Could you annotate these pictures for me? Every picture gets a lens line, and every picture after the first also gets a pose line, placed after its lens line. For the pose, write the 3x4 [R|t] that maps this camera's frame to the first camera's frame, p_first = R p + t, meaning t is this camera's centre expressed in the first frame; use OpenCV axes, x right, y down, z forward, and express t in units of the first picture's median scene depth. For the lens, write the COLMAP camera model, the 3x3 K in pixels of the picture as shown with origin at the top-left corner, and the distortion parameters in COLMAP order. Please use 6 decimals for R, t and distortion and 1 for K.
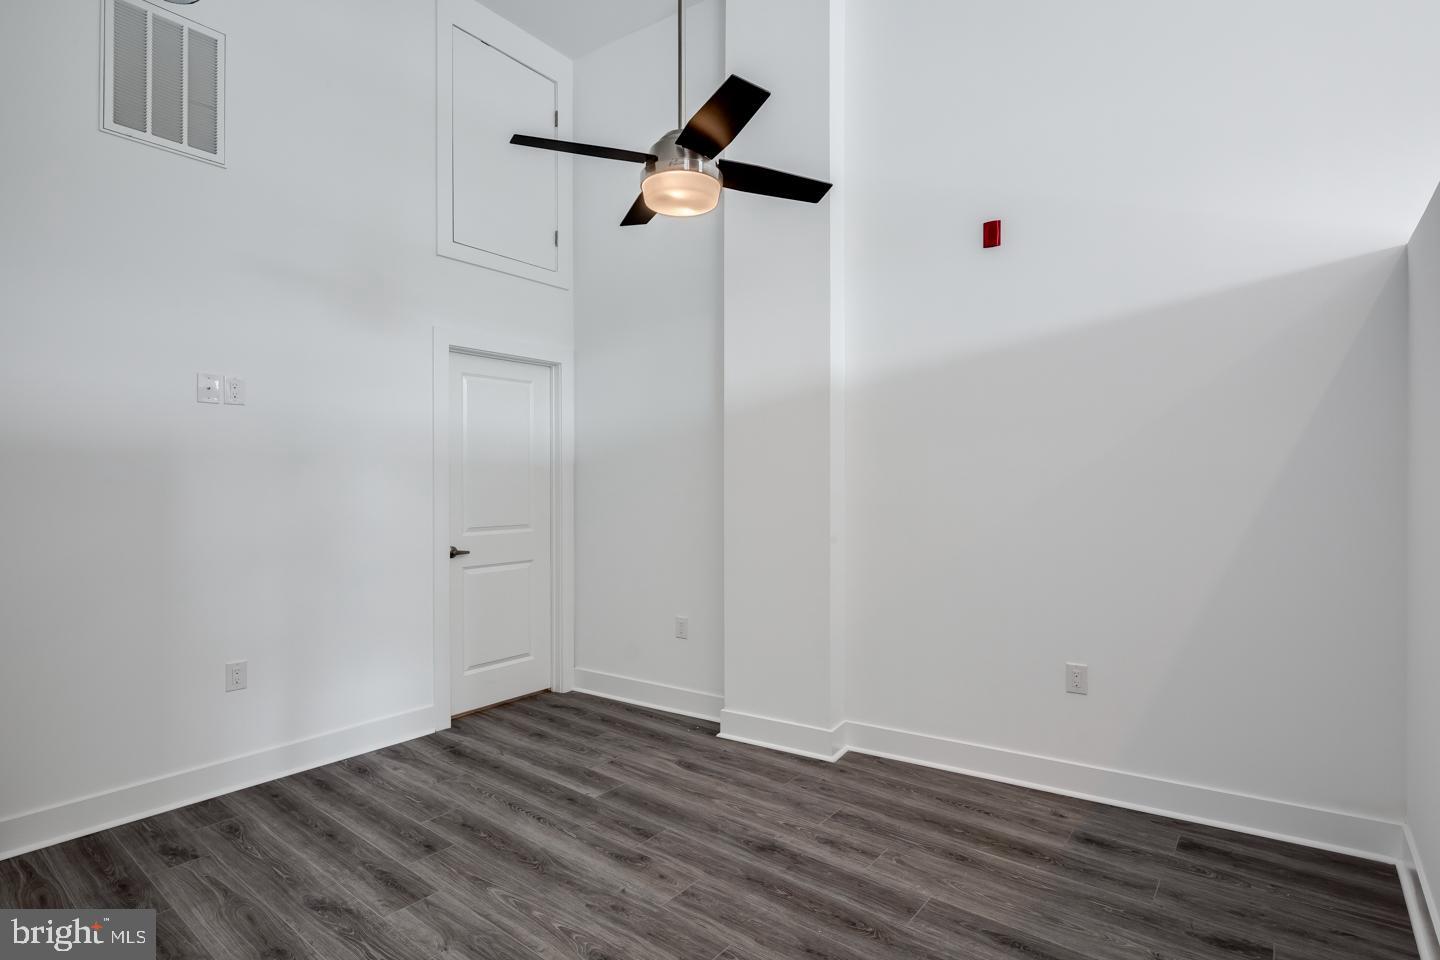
lens RADIAL K [[693.9, 0, 720.0], [0, 693.9, 480.0], [0, 0, 1]] dist [0.001478, -0.000473]
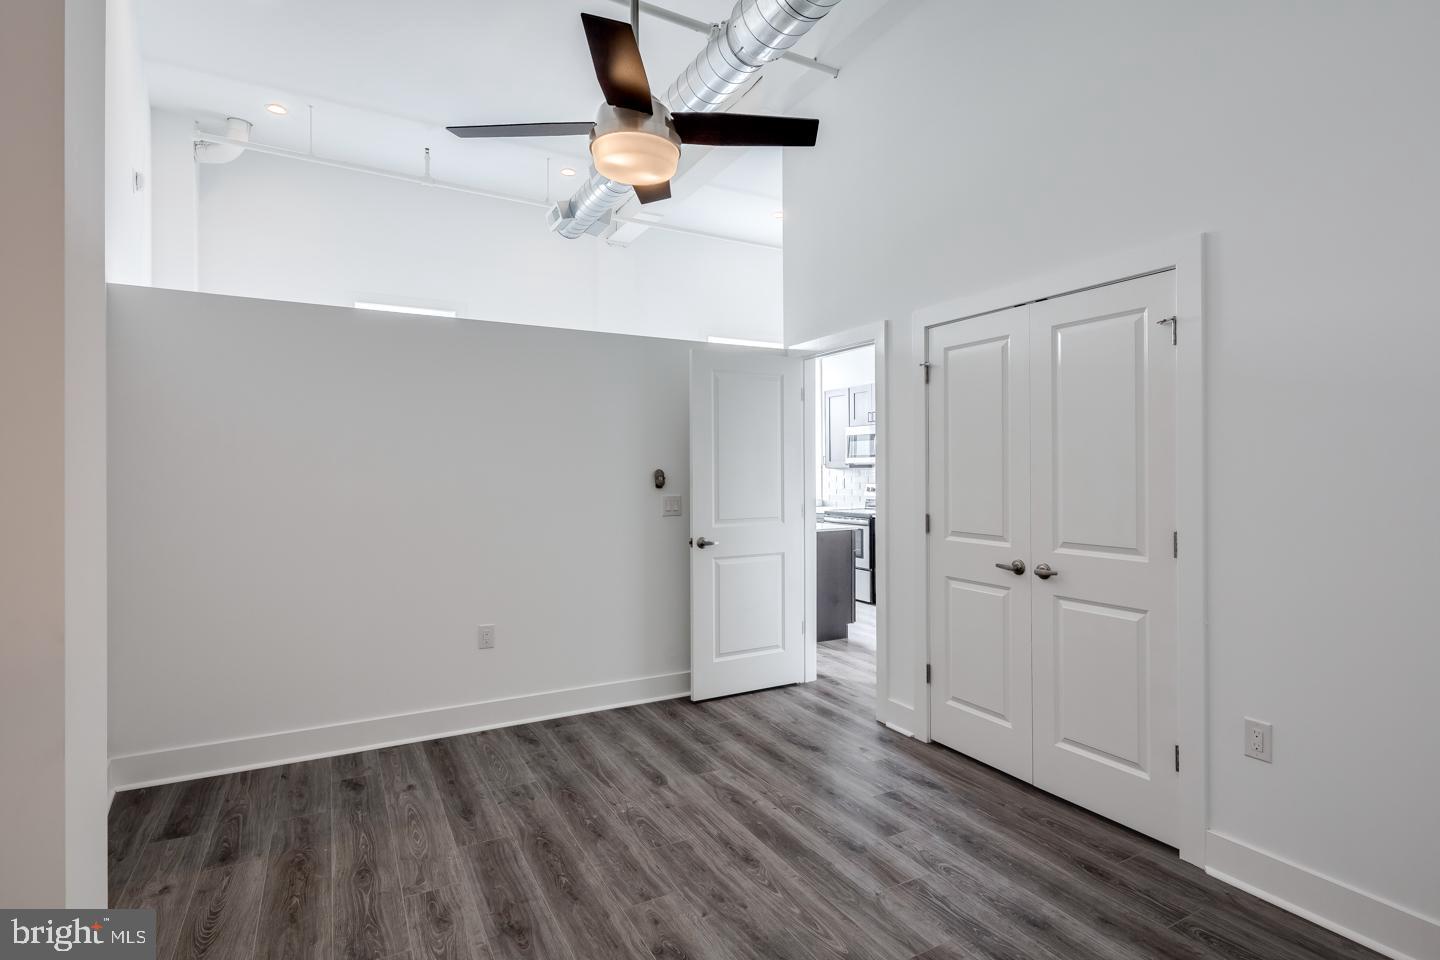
lens RADIAL K [[693.9, 0, 720.0], [0, 693.9, 480.0], [0, 0, 1]] dist [0.001478, -0.000473]
pose [[-0.907132, -0.002075, 0.420840, -0.557297], [0.002021, 0.999955, 0.009286, -0.000846], [-0.420841, 0.009274, -0.907087, 1.857201]]
